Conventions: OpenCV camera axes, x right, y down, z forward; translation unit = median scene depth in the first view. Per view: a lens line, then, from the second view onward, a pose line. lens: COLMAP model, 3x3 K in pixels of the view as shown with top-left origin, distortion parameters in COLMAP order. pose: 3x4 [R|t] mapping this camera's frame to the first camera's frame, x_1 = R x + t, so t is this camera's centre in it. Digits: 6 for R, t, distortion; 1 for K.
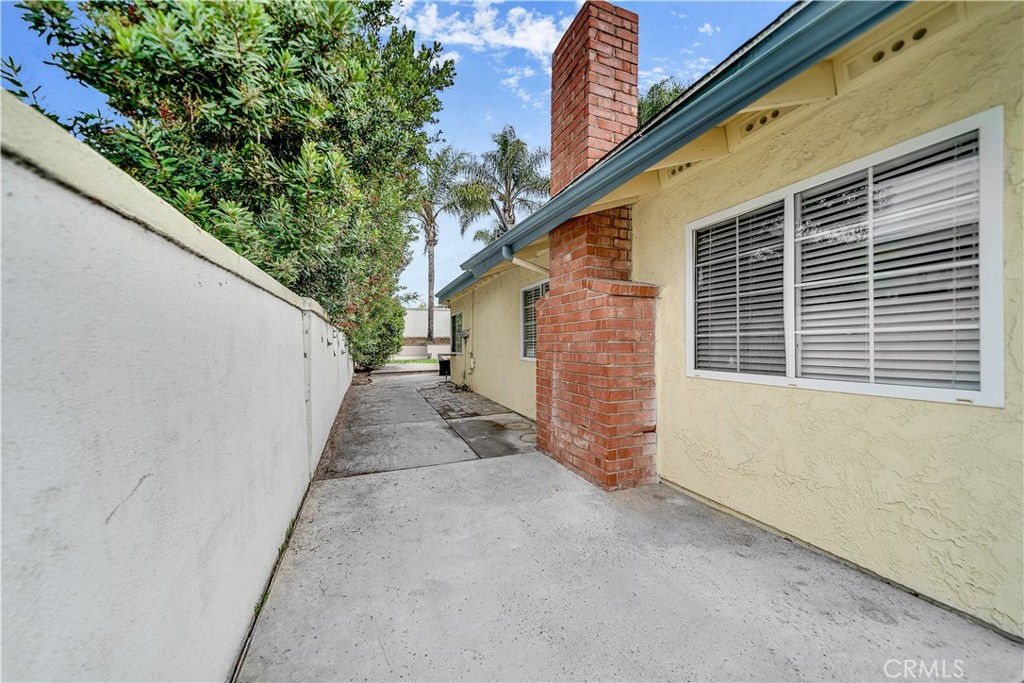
lens RADIAL K [[353.1, 0, 516.1], [0, 353.1, 353.2], [0, 0, 1]] dist [0.001988, -0.000045]
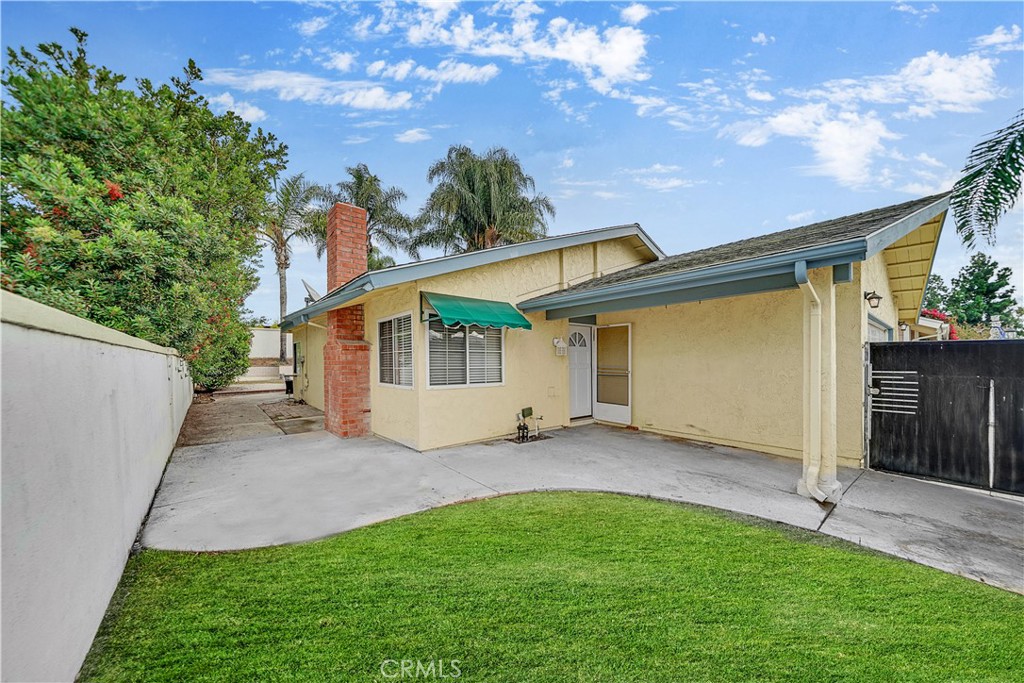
lens RADIAL K [[368.9, 0, 515.8], [0, 368.9, 373.1], [0, 0, 1]] dist [0.006785, 0.000010]
pose [[0.957001, -0.010011, 0.289913, 0.149982], [0.008462, 0.999942, 0.006597, -0.005807], [-0.289963, -0.003860, 0.957030, -0.361119]]
